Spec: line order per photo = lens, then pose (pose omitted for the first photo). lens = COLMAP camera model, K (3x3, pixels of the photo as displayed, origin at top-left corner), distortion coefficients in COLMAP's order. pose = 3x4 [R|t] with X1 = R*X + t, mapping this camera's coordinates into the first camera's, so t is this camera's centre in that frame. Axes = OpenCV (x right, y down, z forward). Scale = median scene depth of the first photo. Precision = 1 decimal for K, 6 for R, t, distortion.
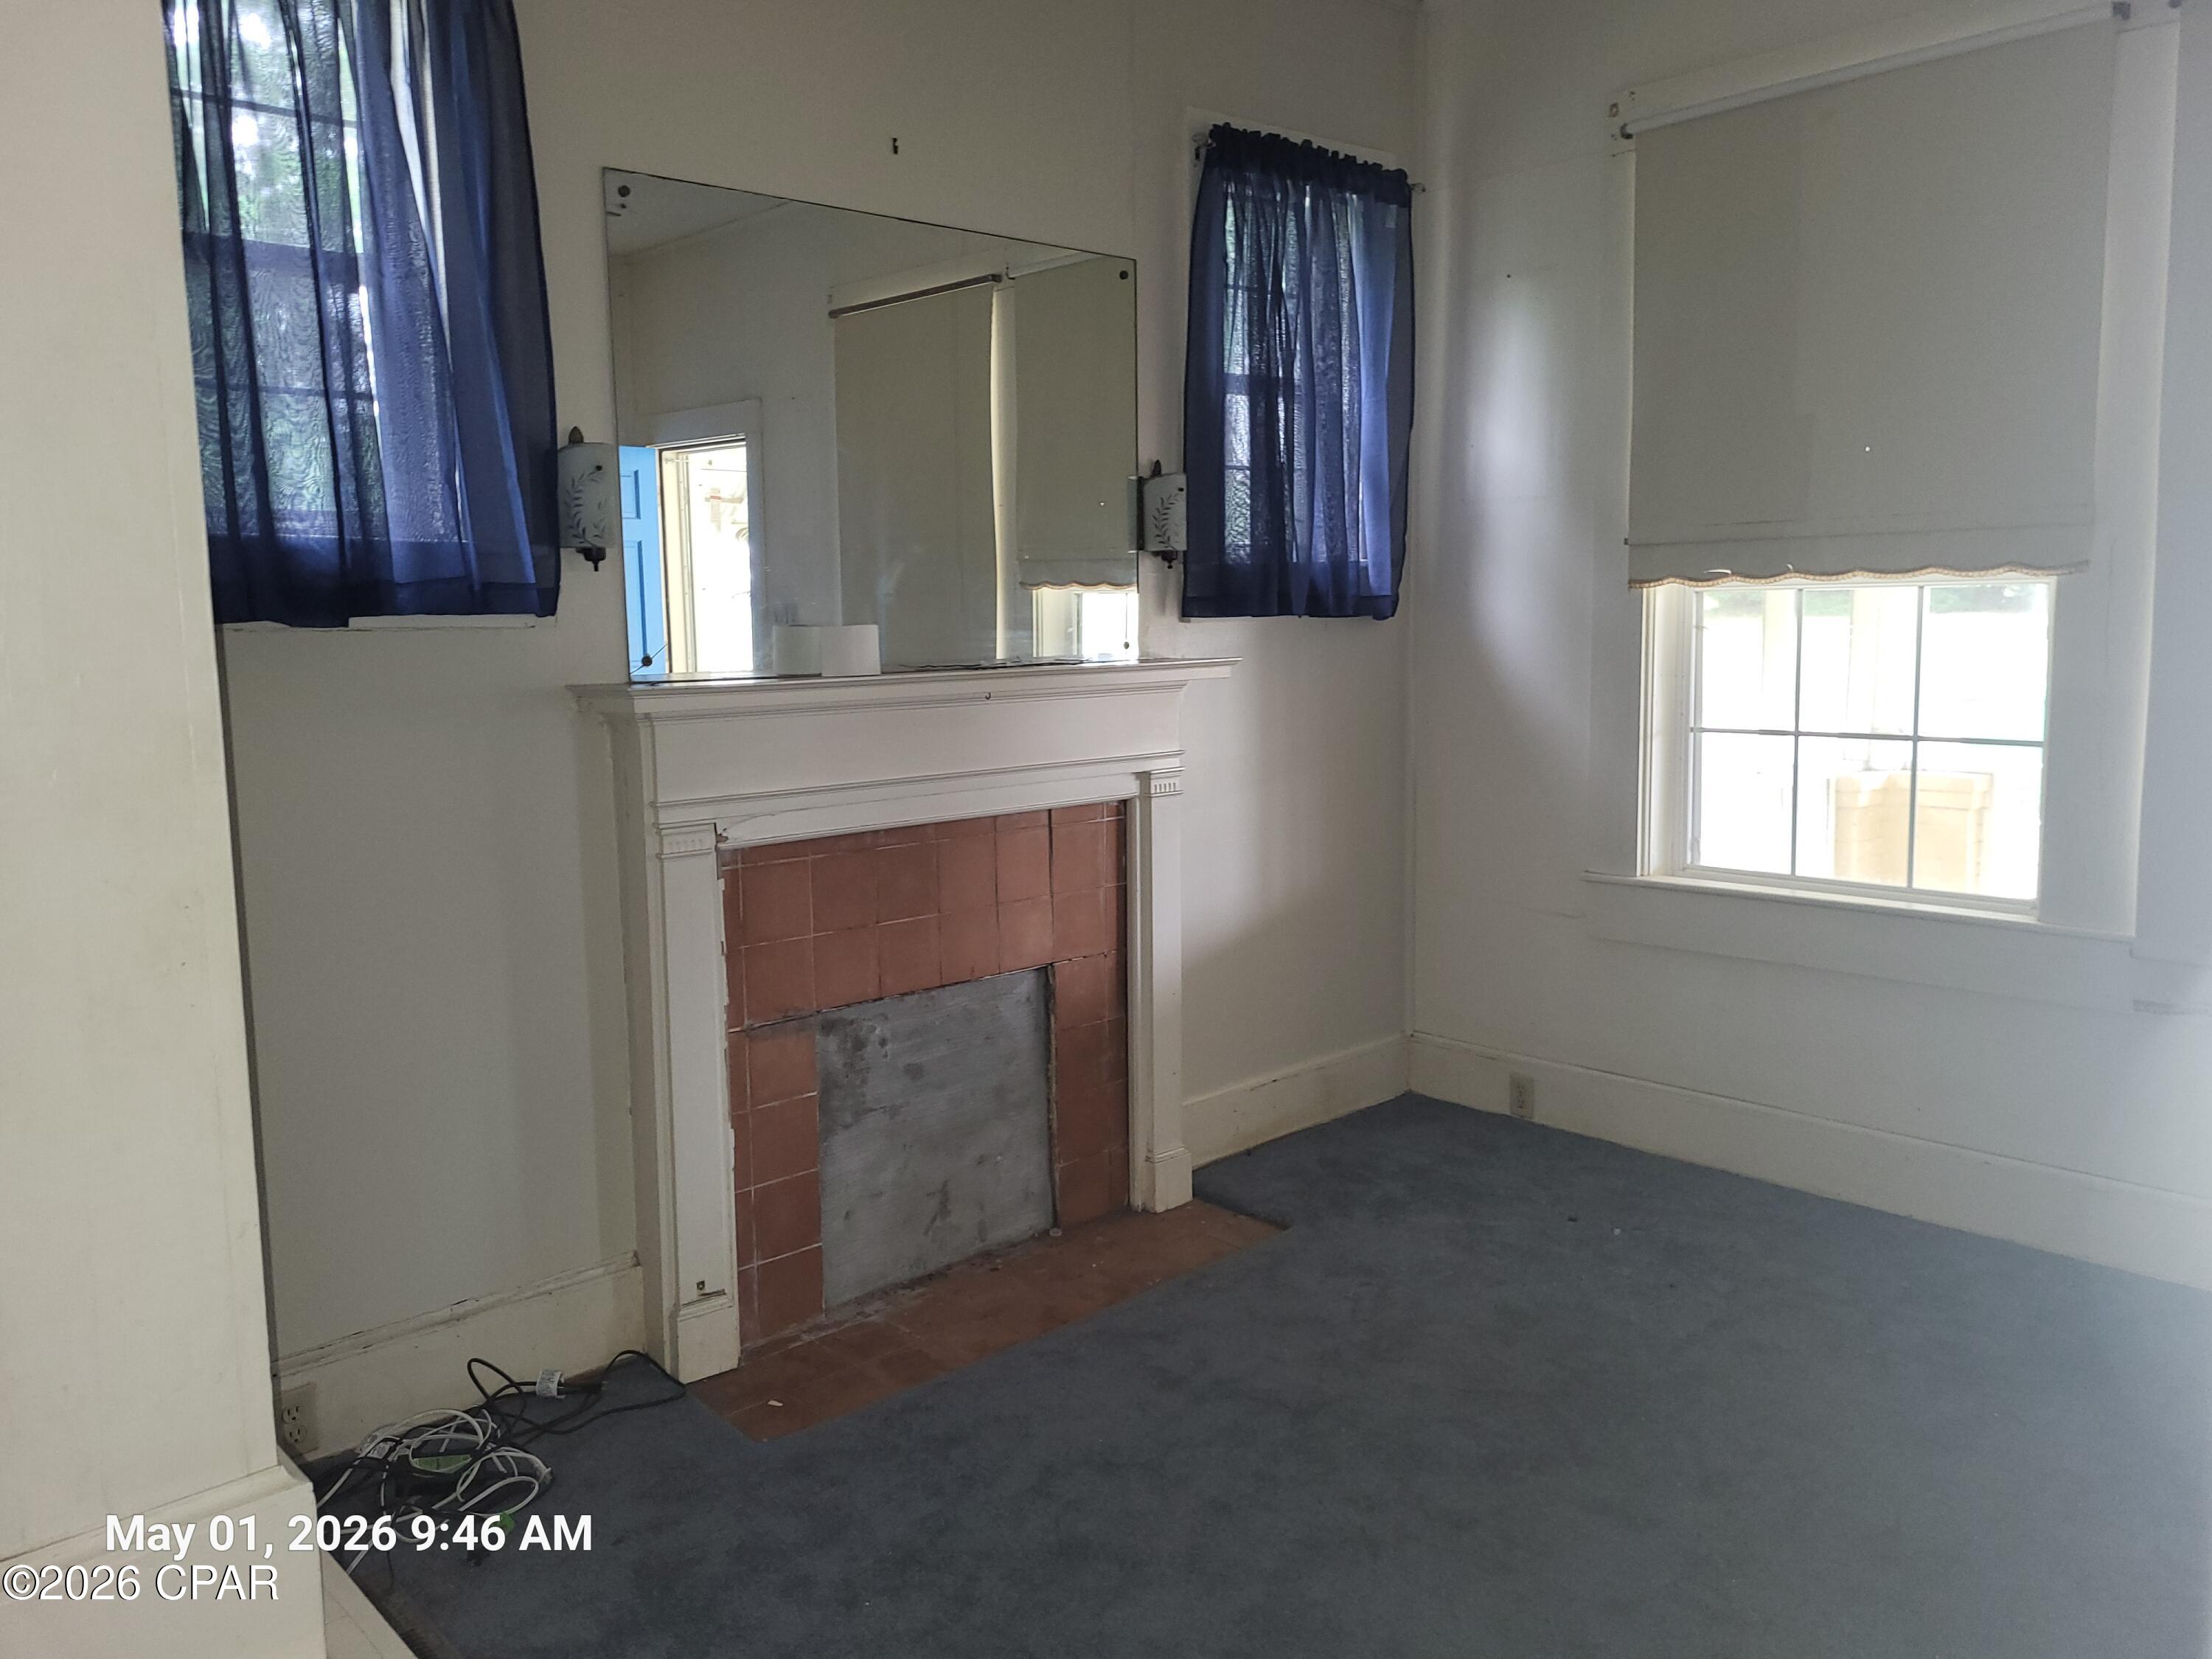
lens RADIAL K [[1687.2, 0, 1106.7], [0, 1687.2, 806.6], [0, 0, 1]] dist [0.050722, -0.043801]
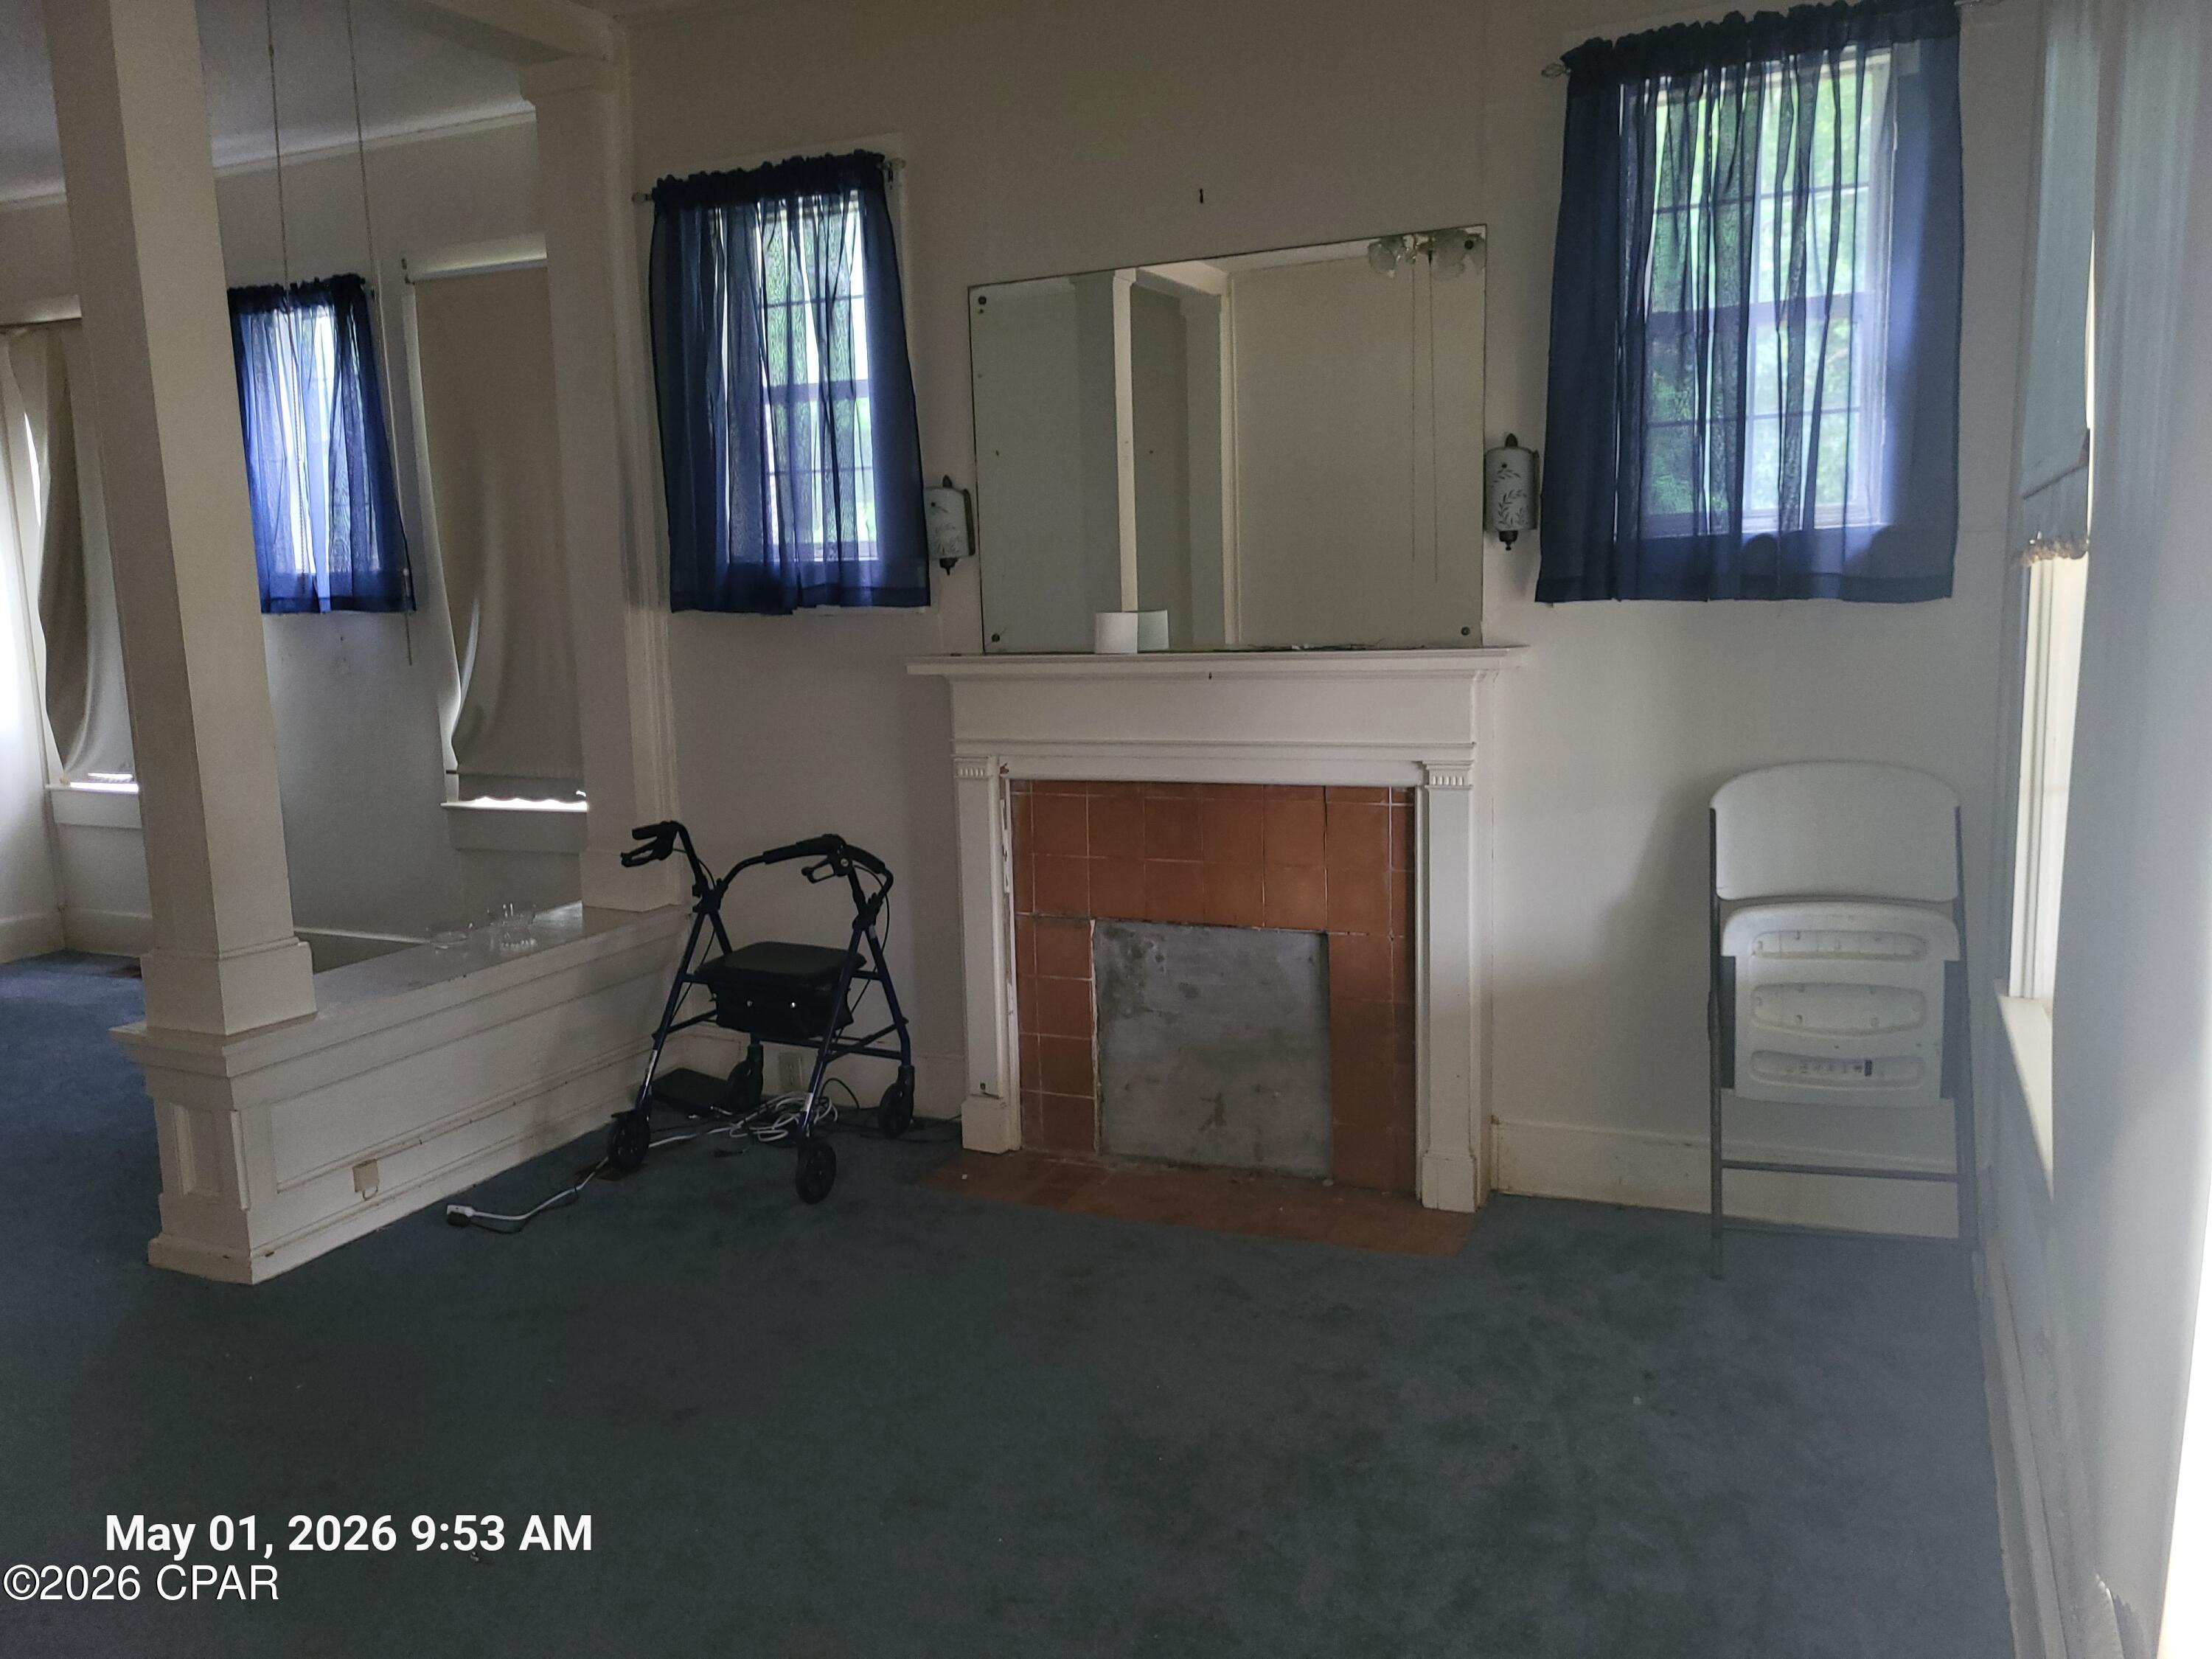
lens RADIAL K [[1687.2, 0, 1097.9], [0, 1687.2, 845.3], [0, 0, 1]] dist [0.050722, -0.043801]
pose [[0.381518, 0.142197, -0.913359, 0.828434], [-0.086257, 0.989262, 0.117983, -0.069607], [0.920328, 0.033771, 0.389687, 0.426586]]
